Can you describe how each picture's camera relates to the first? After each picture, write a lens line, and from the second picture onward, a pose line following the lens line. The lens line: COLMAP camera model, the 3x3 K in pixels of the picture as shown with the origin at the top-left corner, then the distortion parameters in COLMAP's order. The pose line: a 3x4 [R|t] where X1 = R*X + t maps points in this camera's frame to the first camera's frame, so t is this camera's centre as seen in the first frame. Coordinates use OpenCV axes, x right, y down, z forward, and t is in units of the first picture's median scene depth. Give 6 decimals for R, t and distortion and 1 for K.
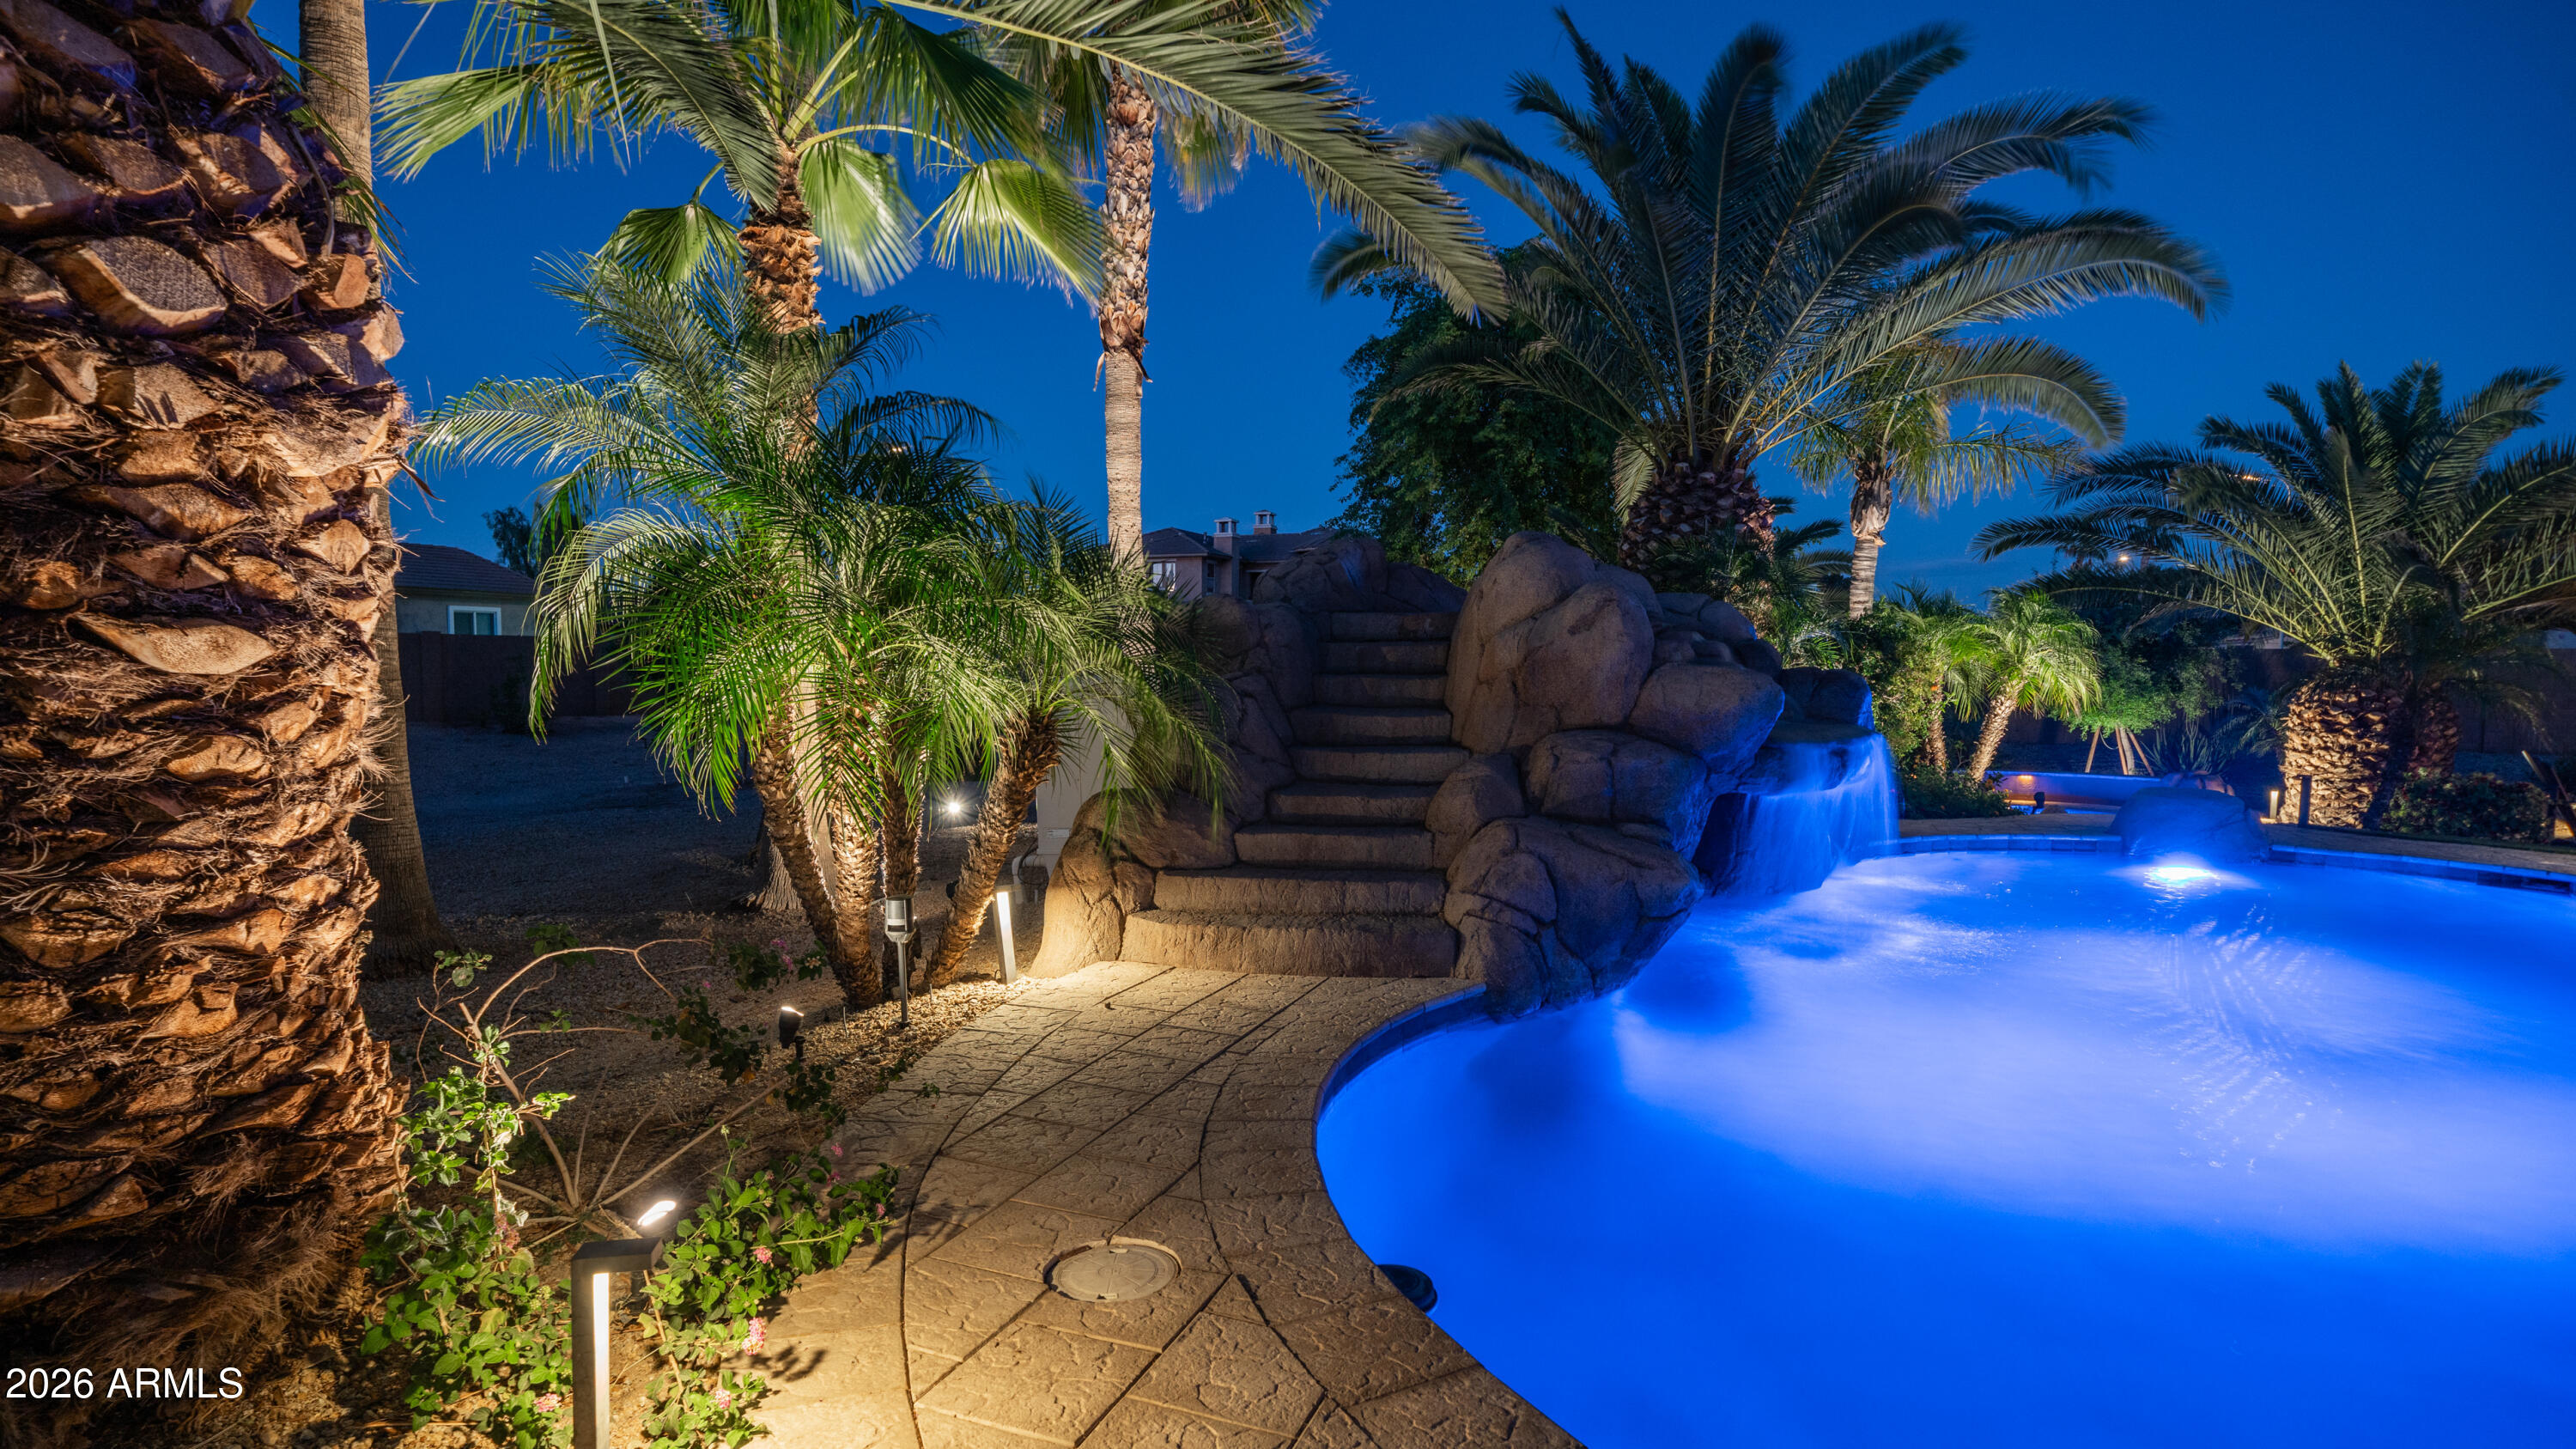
lens RADIAL K [[1298.5, 0, 1269.3], [0, 1298.5, 730.5], [0, 0, 1]] dist [0.002485, 0.001104]
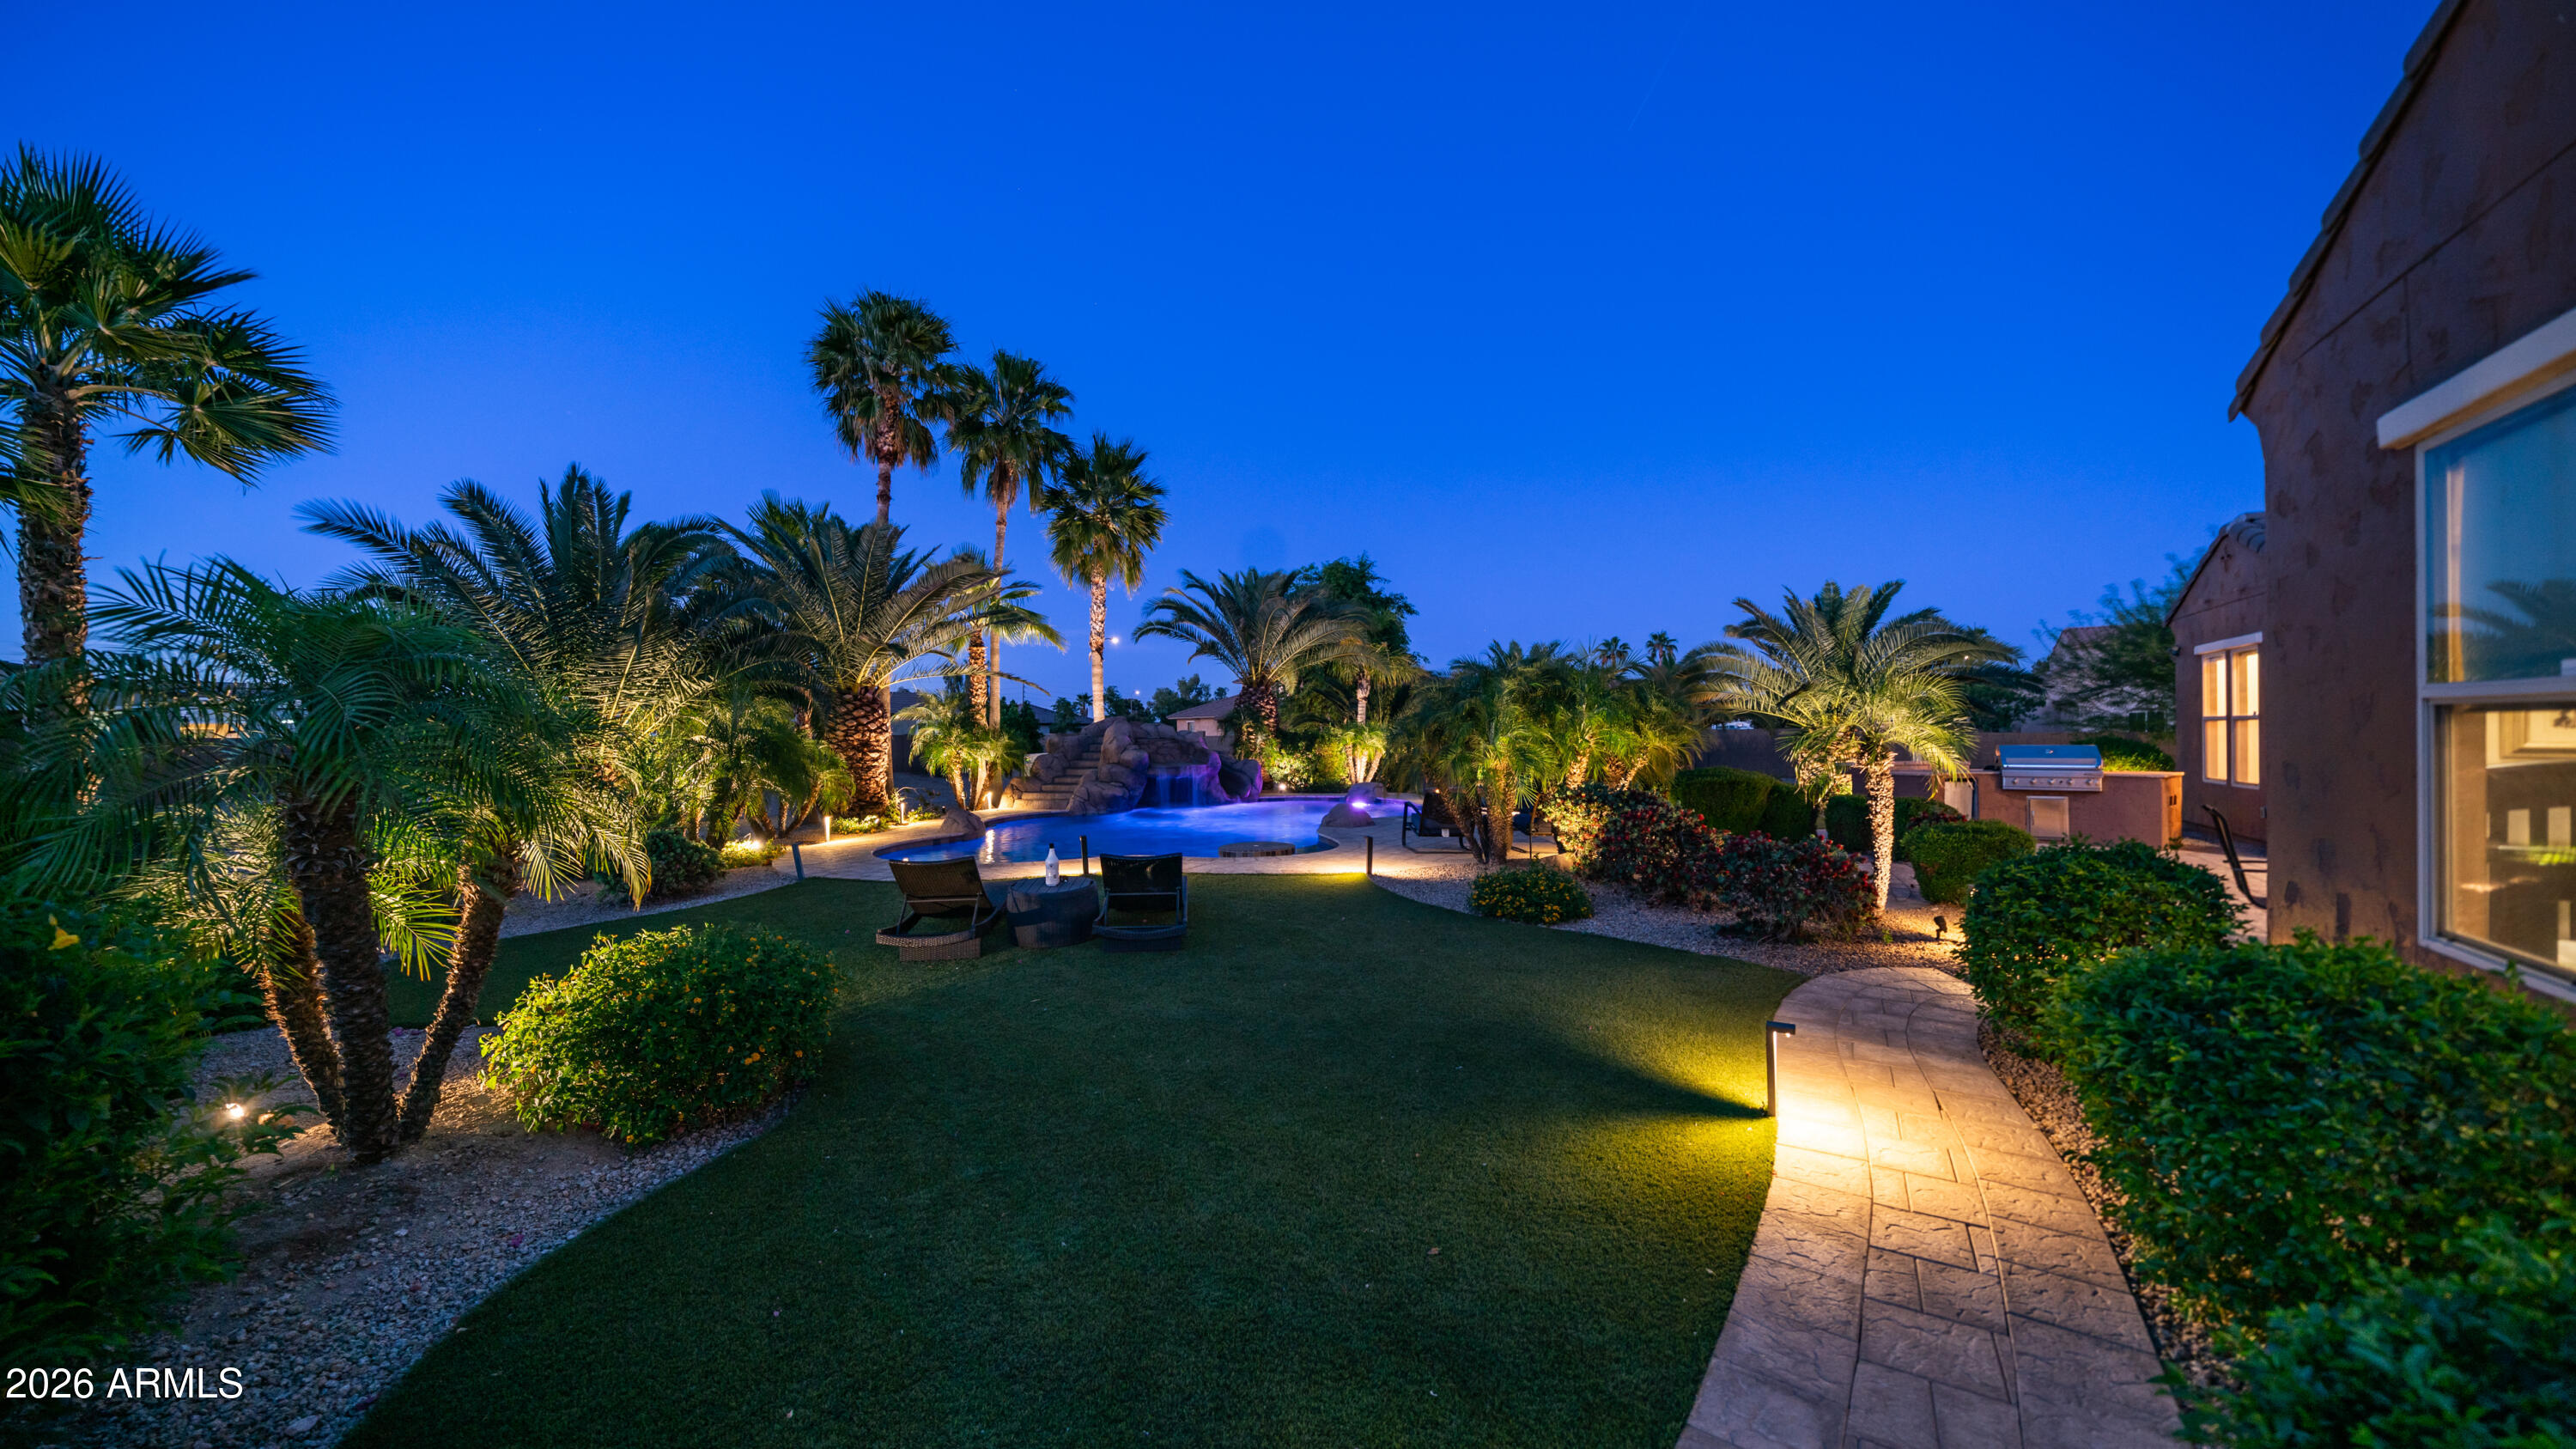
lens RADIAL K [[875.5, 0, 1264.2], [0, 875.5, 720.9], [0, 0, 1]] dist [-0.007801, -0.000240]
pose [[0.981069, -0.021197, -0.192497, 1.808996], [0.007714, 0.997480, -0.070527, 0.094363], [0.193507, 0.067707, 0.978760, -2.637307]]
